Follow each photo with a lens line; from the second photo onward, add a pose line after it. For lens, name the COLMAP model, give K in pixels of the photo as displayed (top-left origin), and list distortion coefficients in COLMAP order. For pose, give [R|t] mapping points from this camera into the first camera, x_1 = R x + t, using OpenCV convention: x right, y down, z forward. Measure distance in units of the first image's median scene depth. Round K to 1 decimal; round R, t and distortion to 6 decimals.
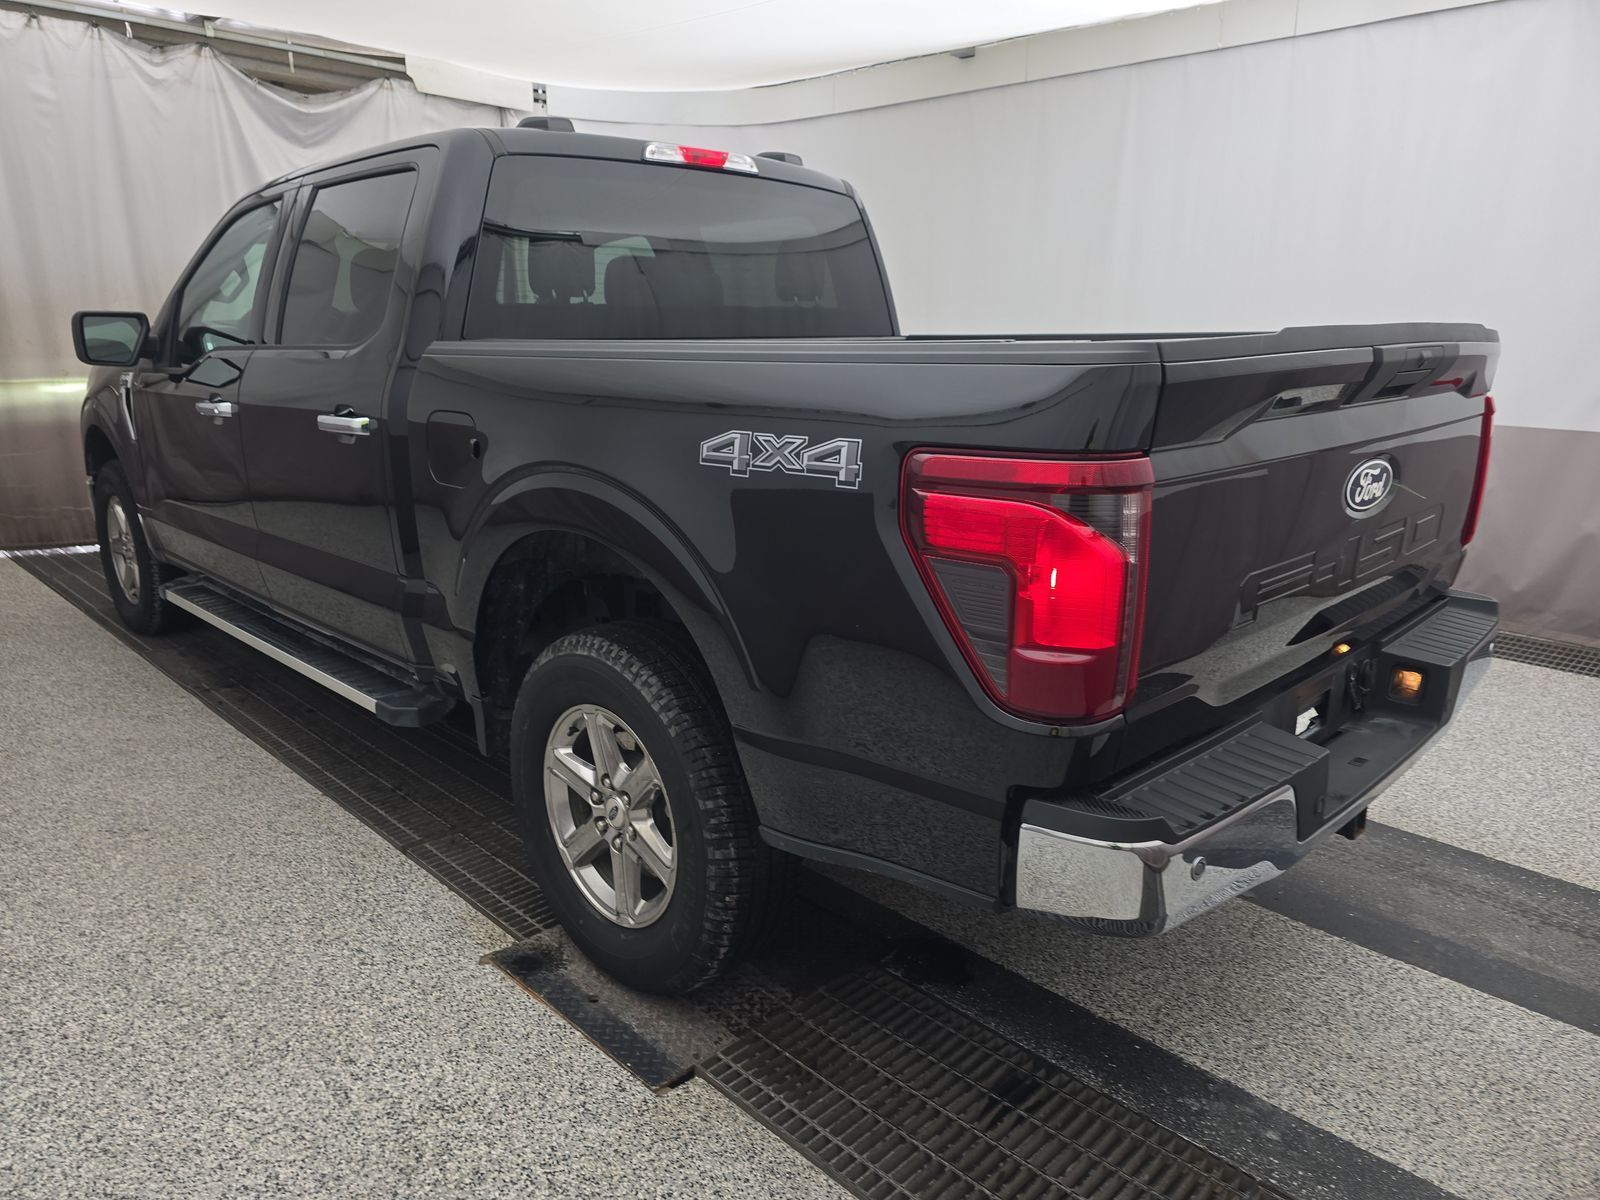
lens RADIAL K [[1085.3, 0, 796.0], [0, 1085.3, 594.7], [0, 0, 1]] dist [0.002061, -0.012946]
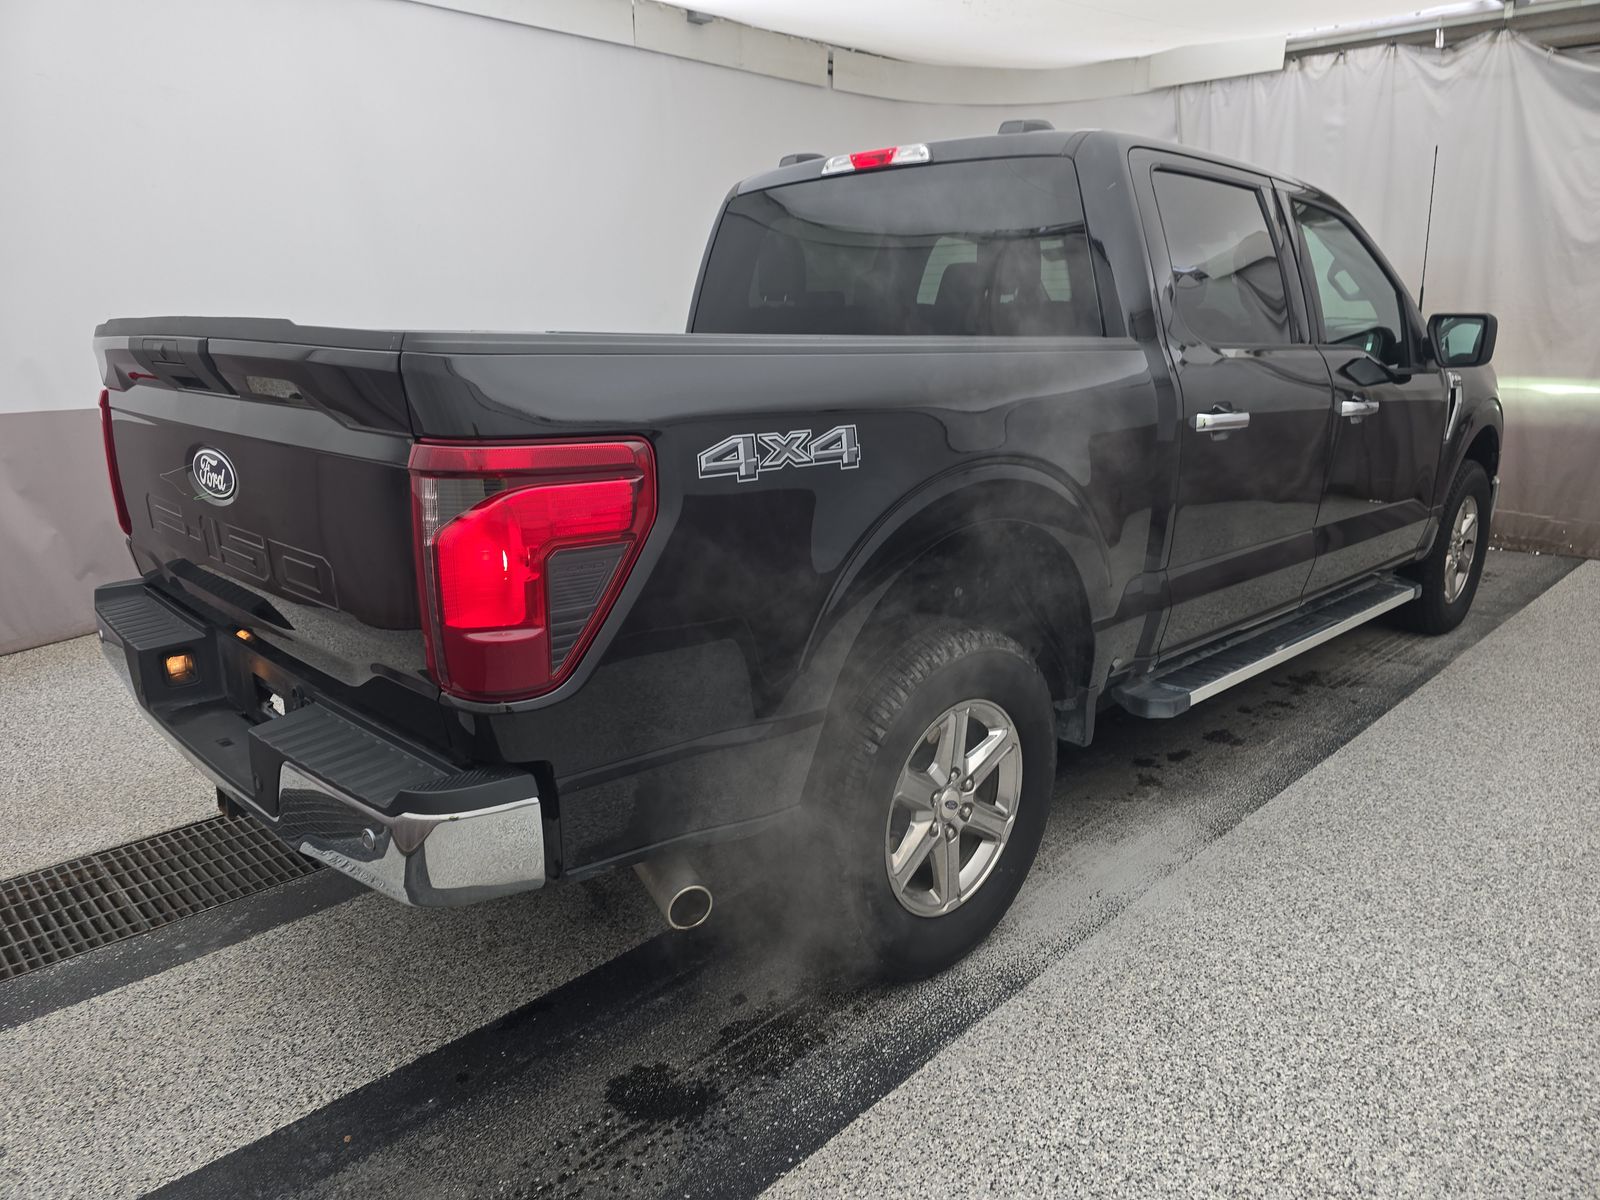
lens RADIAL K [[1085.3, 0, 793.7], [0, 1085.3, 595.5], [0, 0, 1]] dist [0.002061, -0.012946]
pose [[-0.005098, 0.234092, -0.972201, 1.007233], [-0.237877, 0.944022, 0.228554, -0.232374], [0.971282, 0.232429, 0.050873, 0.975756]]
